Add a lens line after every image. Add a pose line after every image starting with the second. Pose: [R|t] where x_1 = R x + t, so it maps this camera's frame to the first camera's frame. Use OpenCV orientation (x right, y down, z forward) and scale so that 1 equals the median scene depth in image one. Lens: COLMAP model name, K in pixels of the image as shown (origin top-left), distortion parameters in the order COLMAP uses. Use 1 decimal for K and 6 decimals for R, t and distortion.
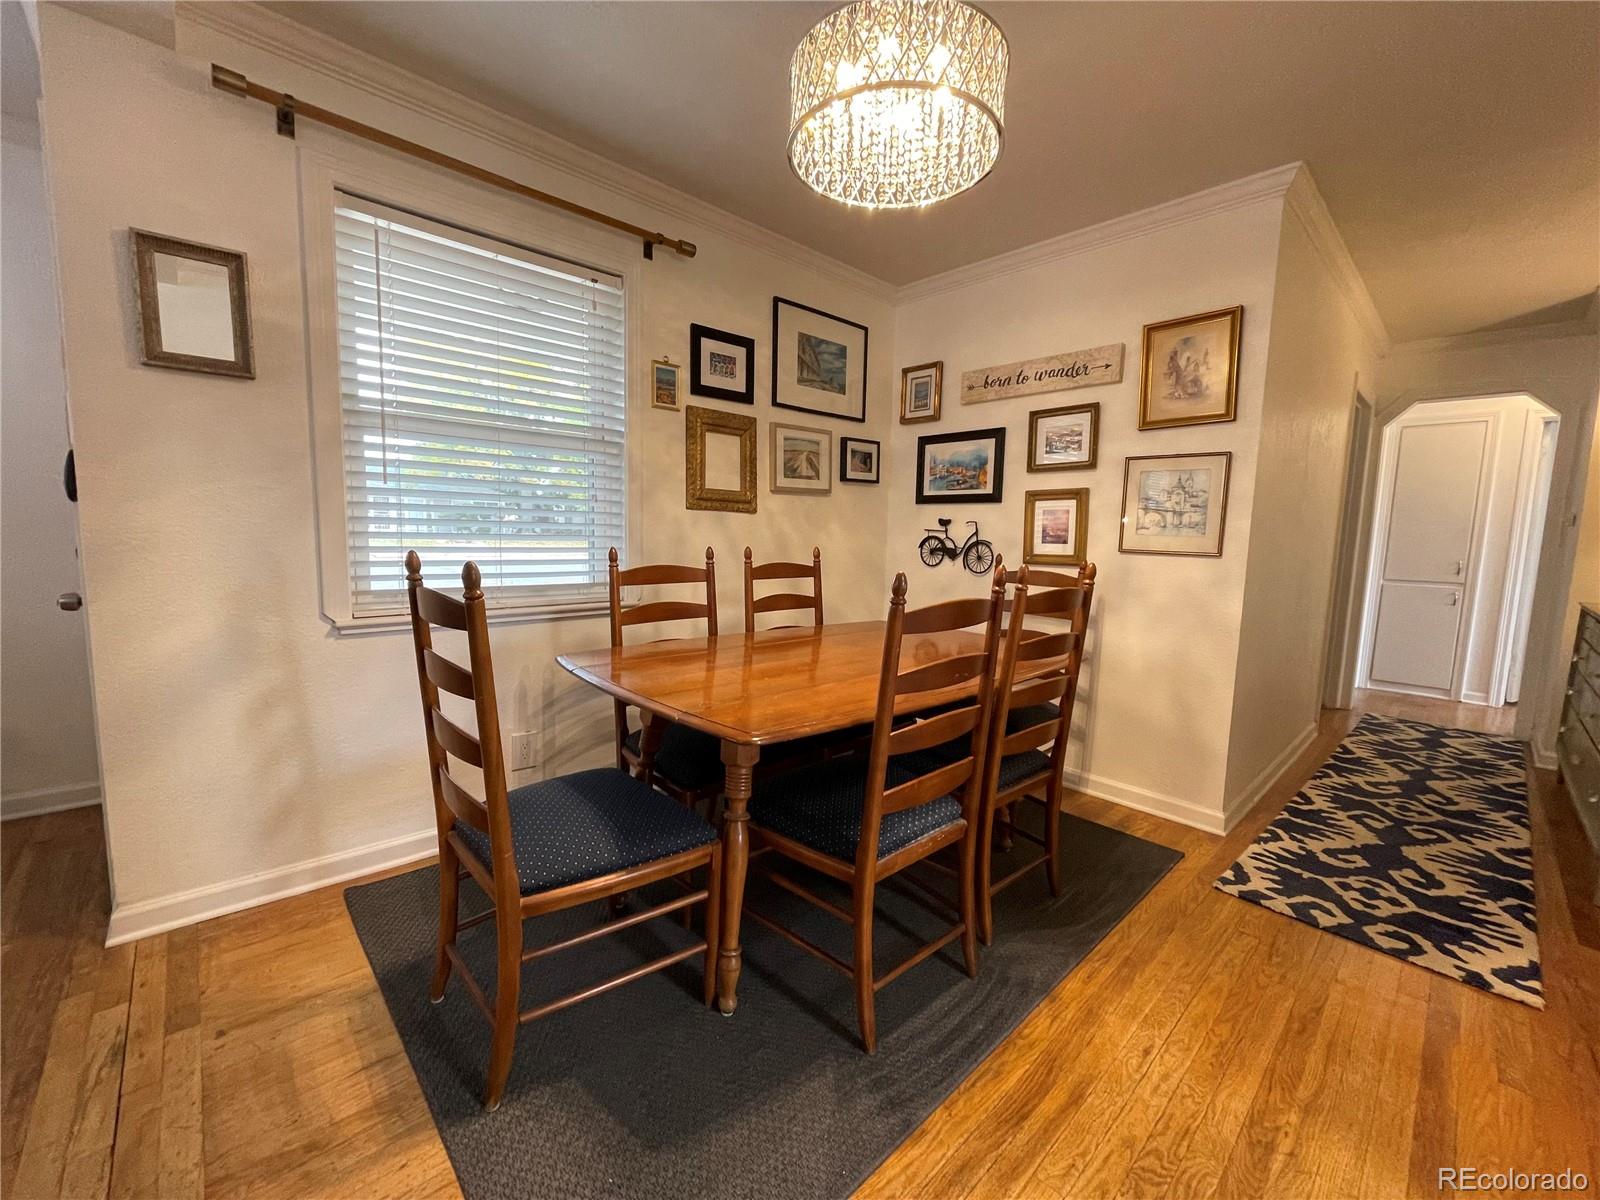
lens RADIAL K [[642.8, 0, 800.6], [0, 642.8, 598.8], [0, 0, 1]] dist [-0.002585, -0.000773]
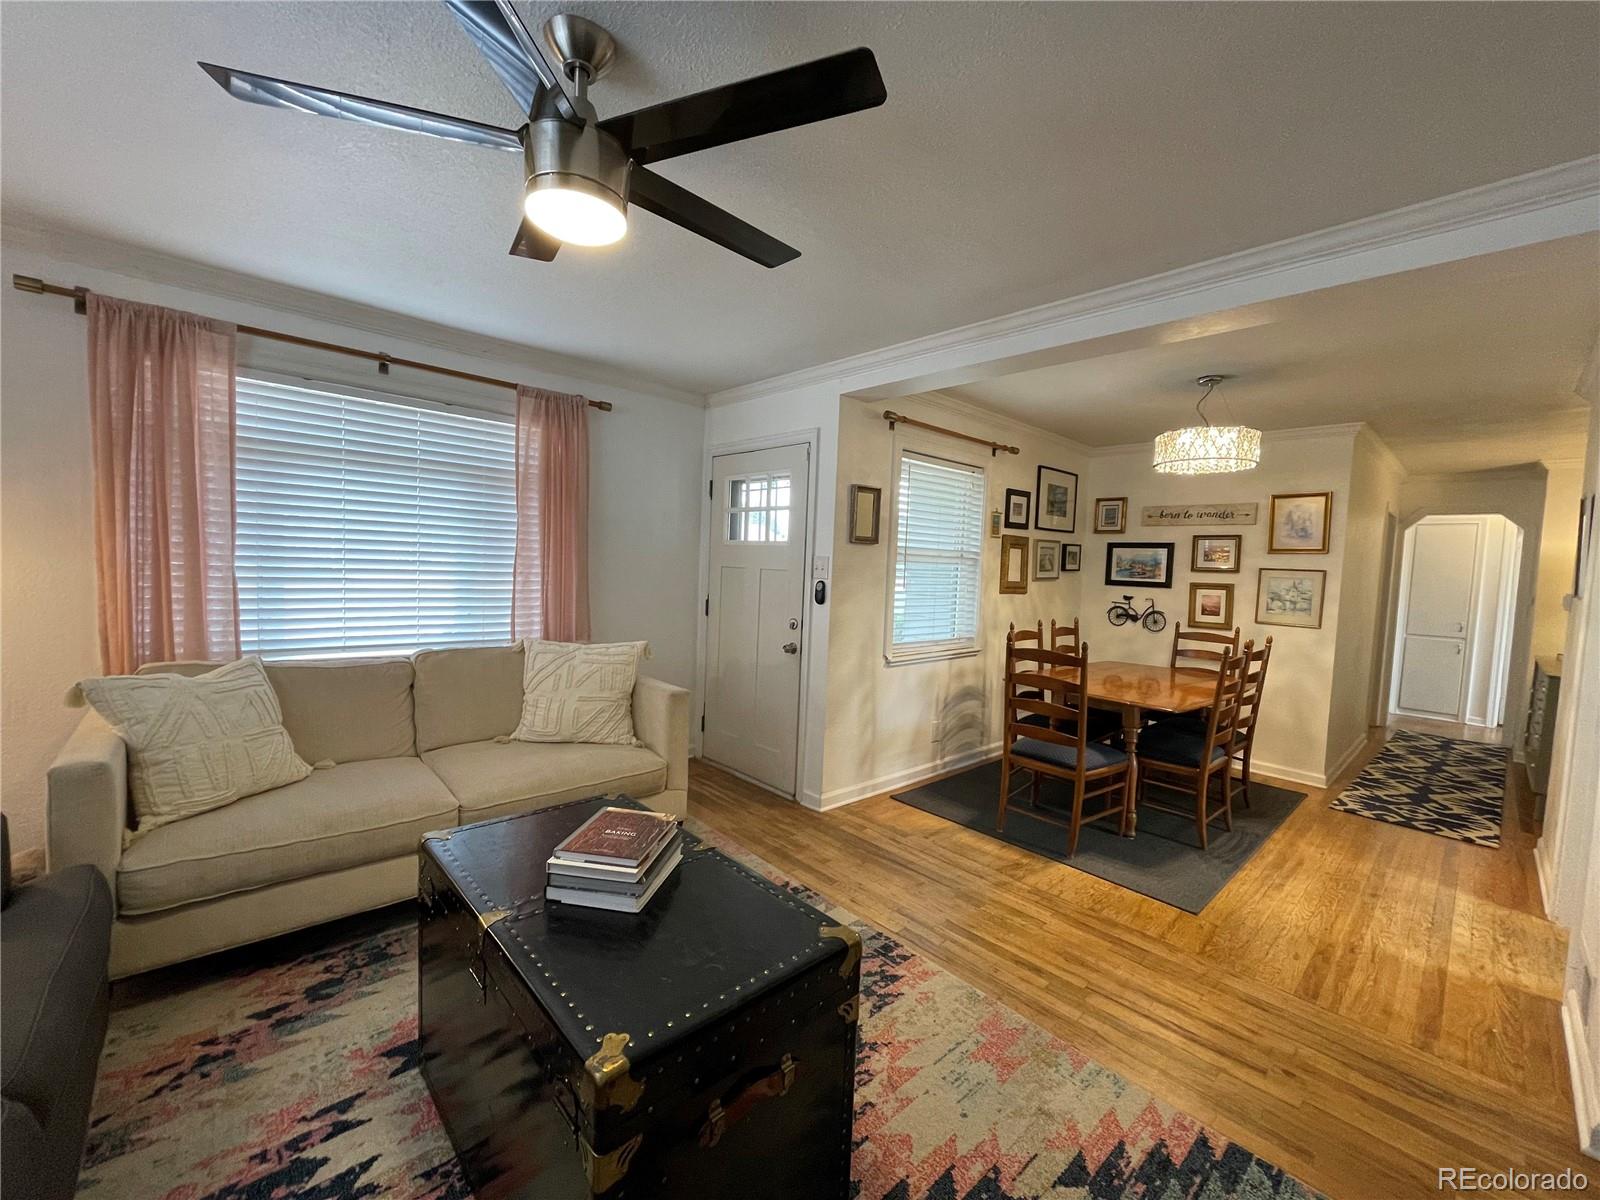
lens RADIAL K [[642.8, 0, 800.5], [0, 642.8, 599.0], [0, 0, 1]] dist [-0.002585, -0.000773]
pose [[0.999849, 0.014456, -0.009654, -0.790488], [-0.014901, 0.998750, -0.047713, -0.042038], [0.008952, 0.047850, 0.998814, -0.811611]]
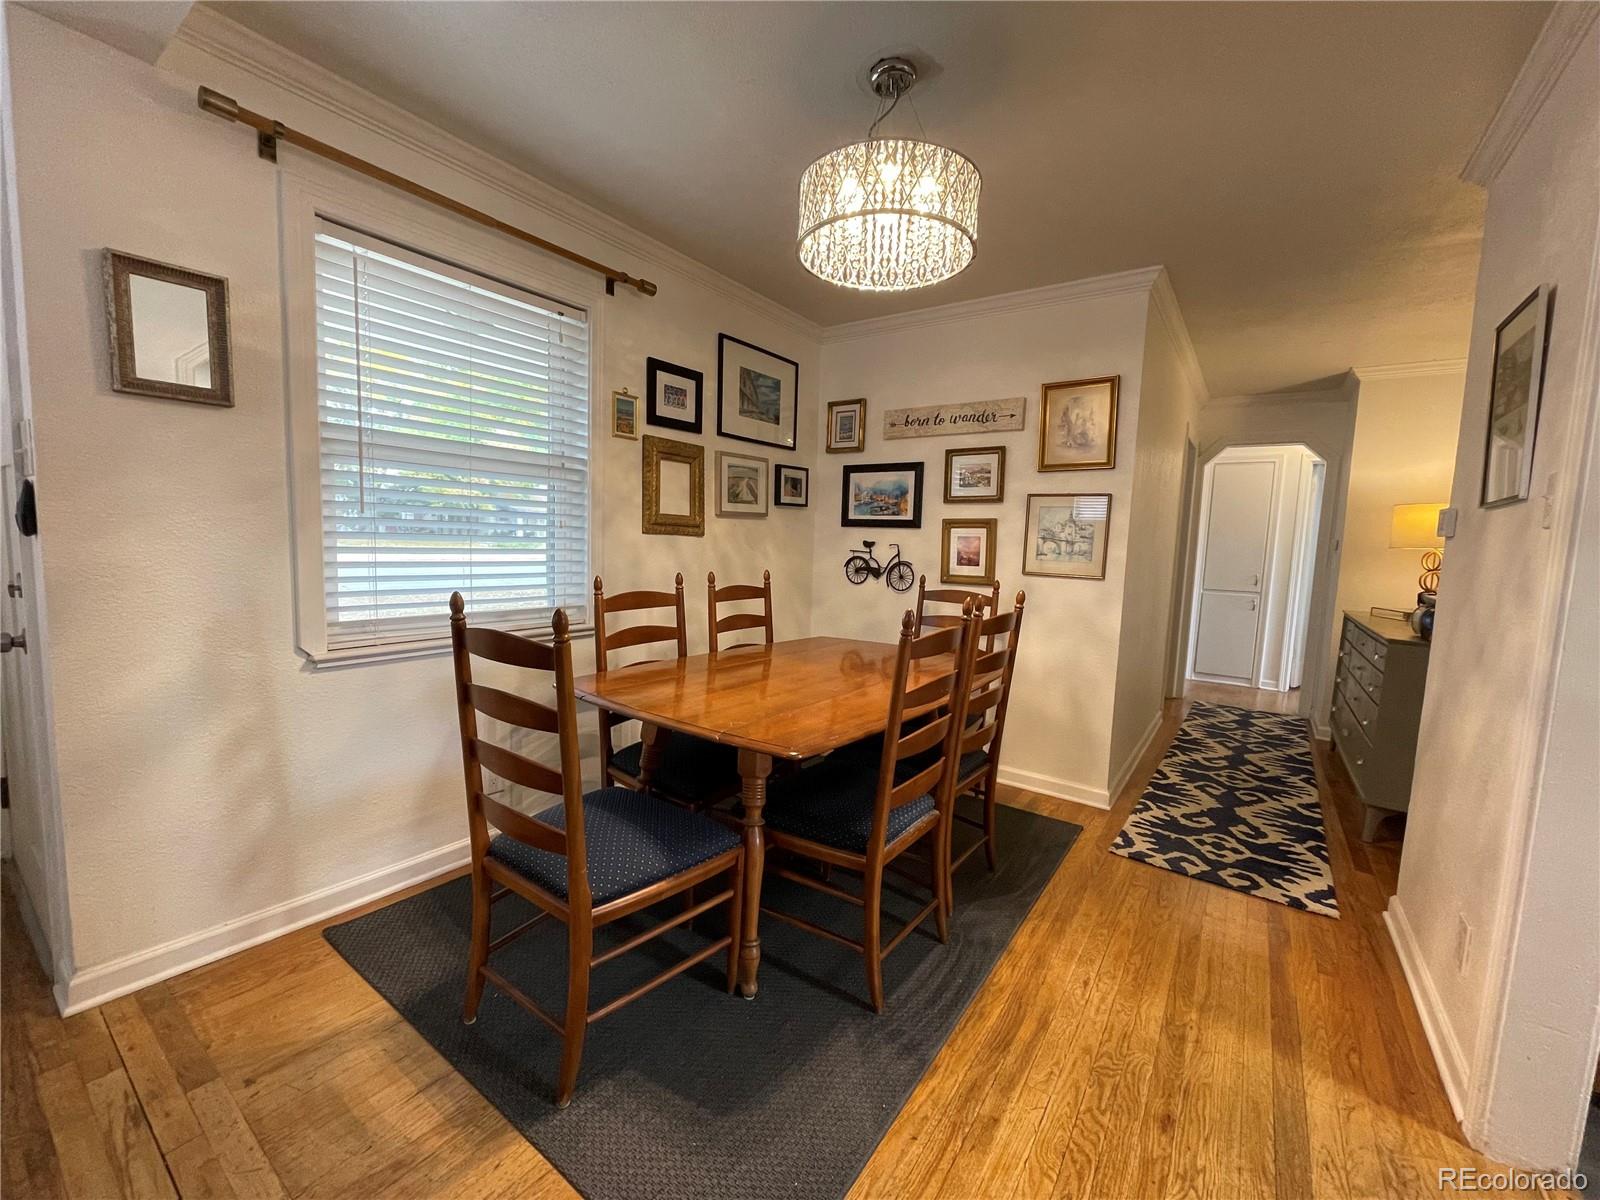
lens RADIAL K [[642.8, 0, 800.7], [0, 642.8, 598.4], [0, 0, 1]] dist [-0.002585, -0.000773]
pose [[0.980653, -0.009137, 0.195542, -0.150137], [0.010301, 0.999935, -0.004936, -0.030557], [-0.195484, 0.006855, 0.980683, -0.080836]]
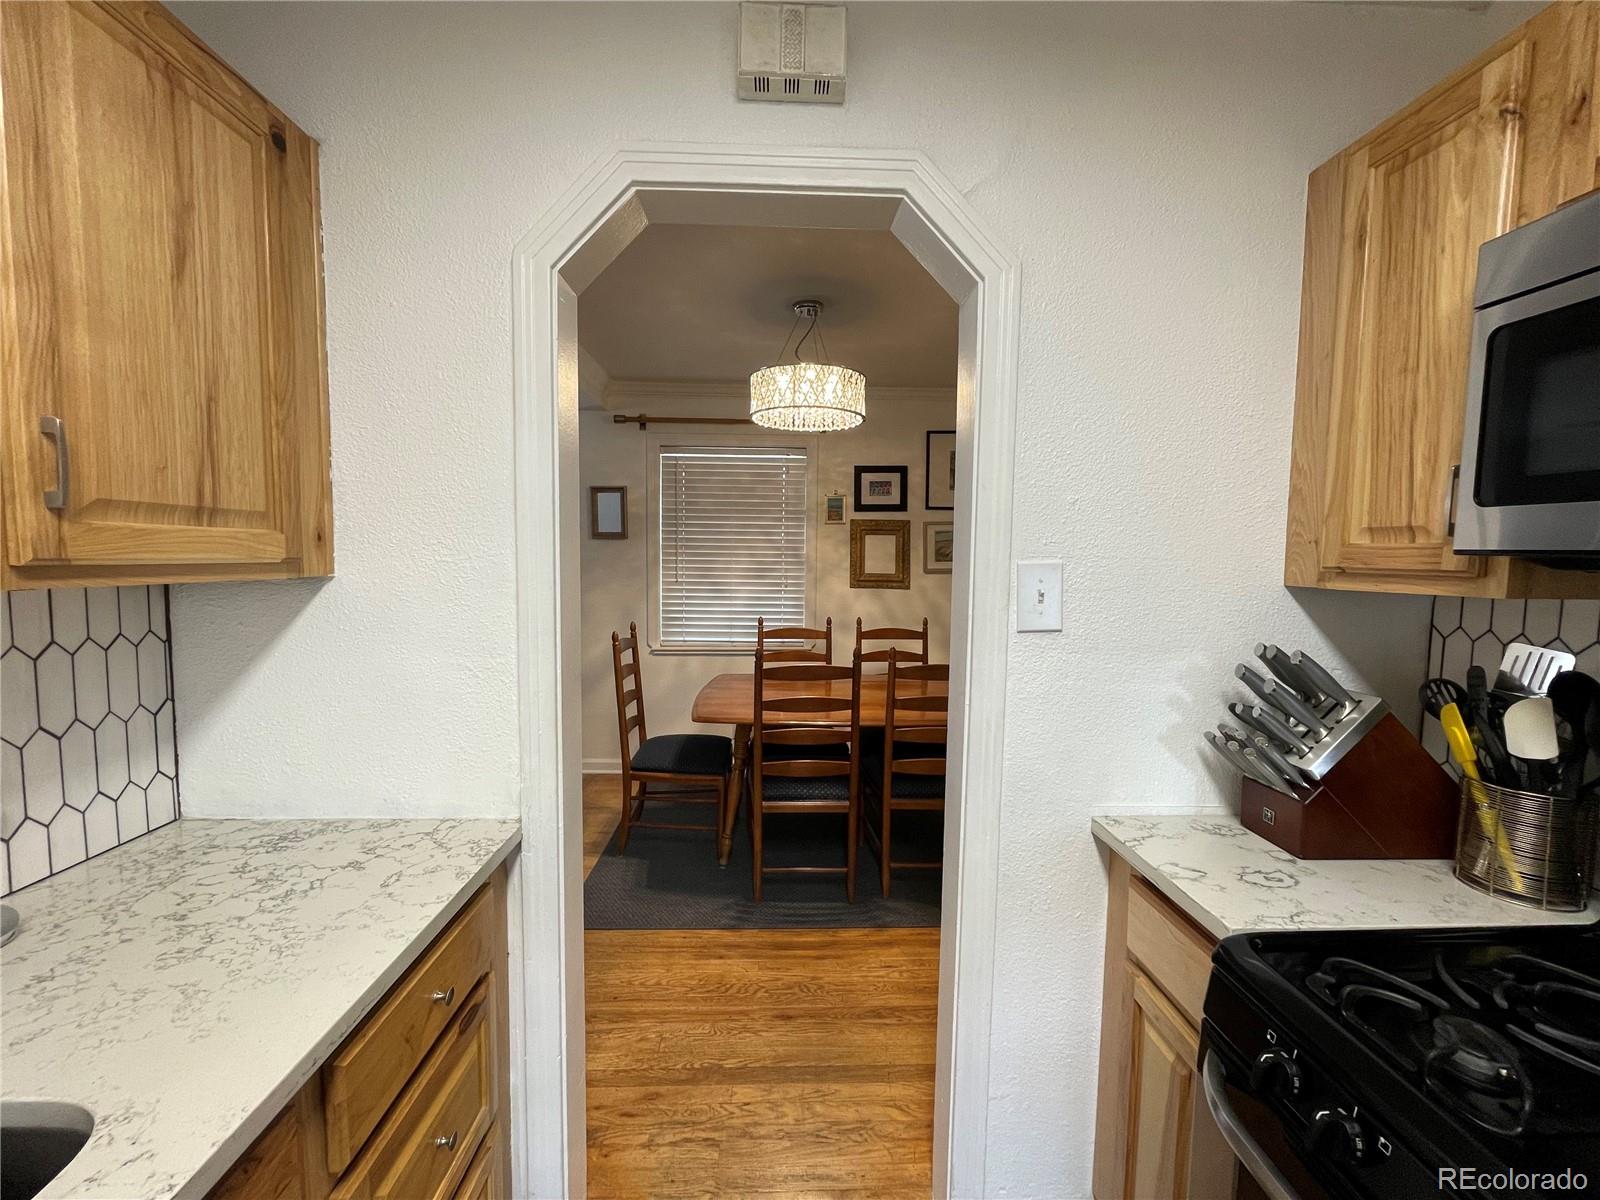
lens RADIAL K [[642.8, 0, 798.2], [0, 642.8, 598.6], [0, 0, 1]] dist [-0.002585, -0.000773]
pose [[0.750005, 0.029520, -0.660773, 0.819989], [-0.062500, 0.997697, -0.026369, -0.078250], [0.658473, 0.061075, 0.750122, -0.220215]]
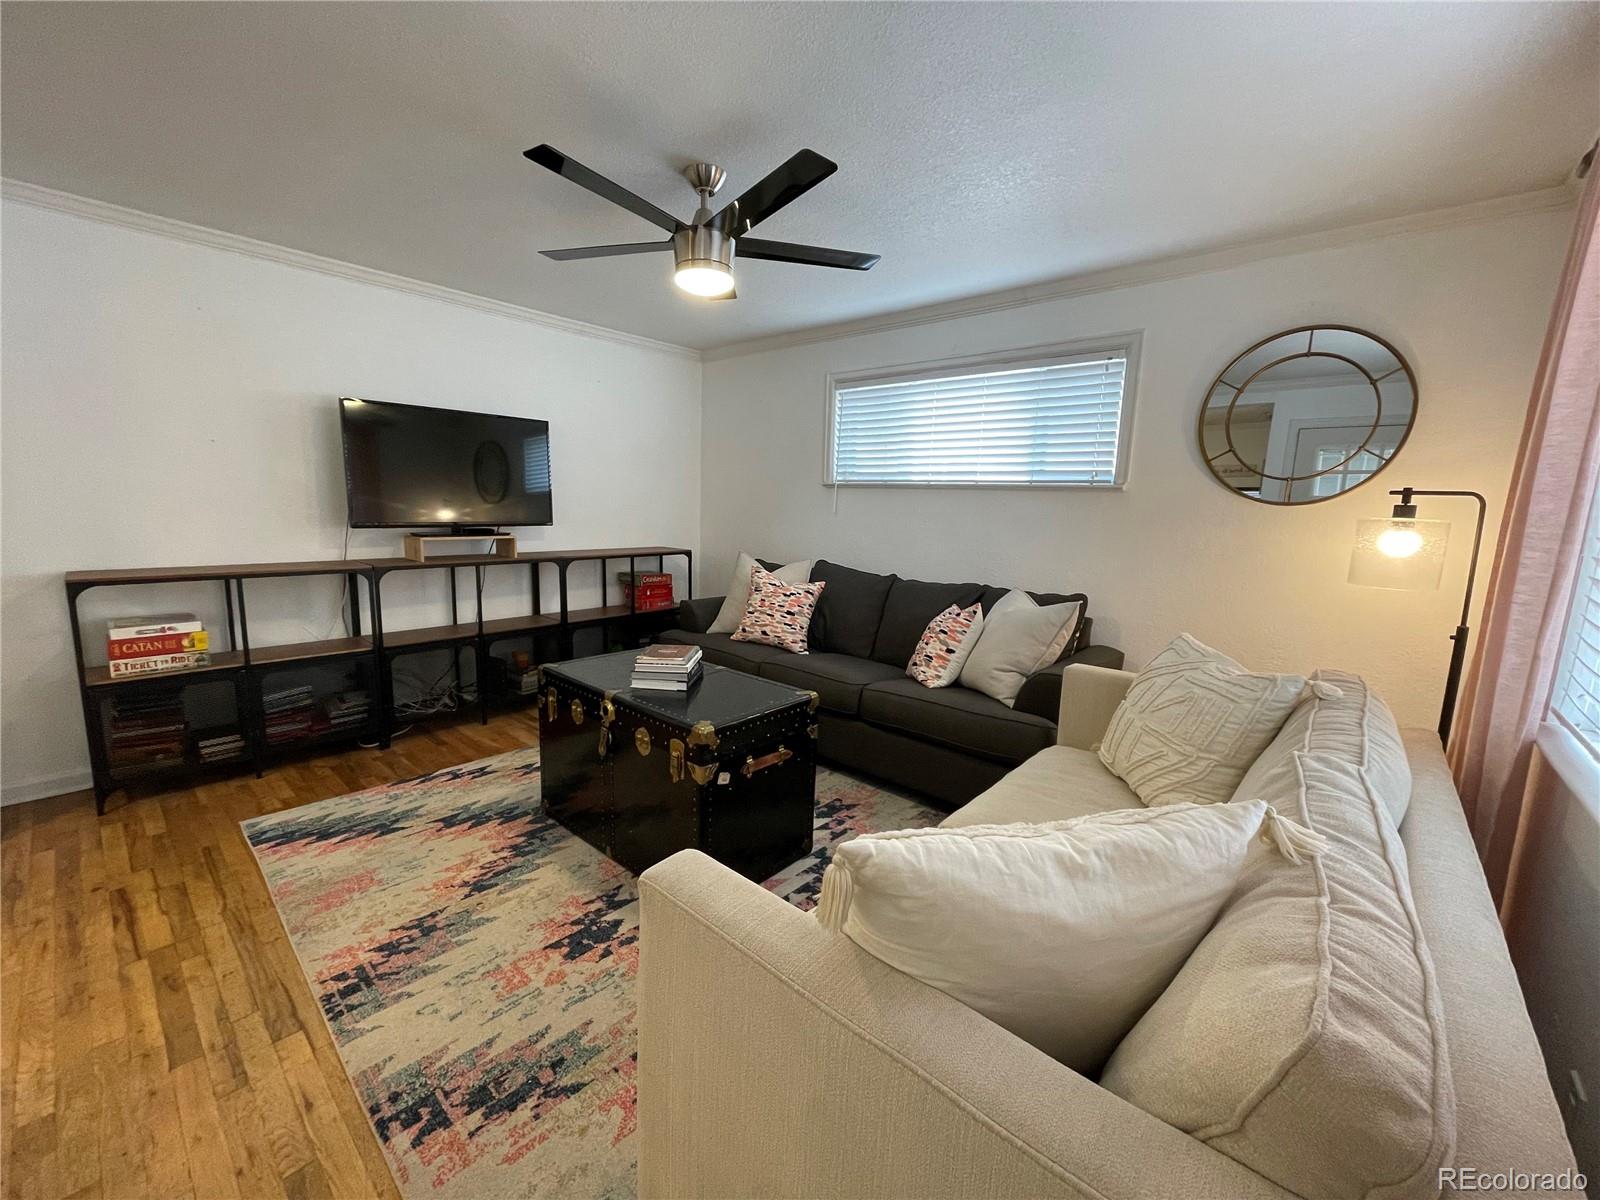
lens RADIAL K [[642.8, 0, 801.4], [0, 642.8, 604.9], [0, 0, 1]] dist [-0.002585, -0.000773]
pose [[-0.993858, -0.046614, -0.100364, -1.069414], [-0.071205, 0.963638, 0.257549, -0.199097], [0.084710, 0.263114, -0.961039, 0.791646]]
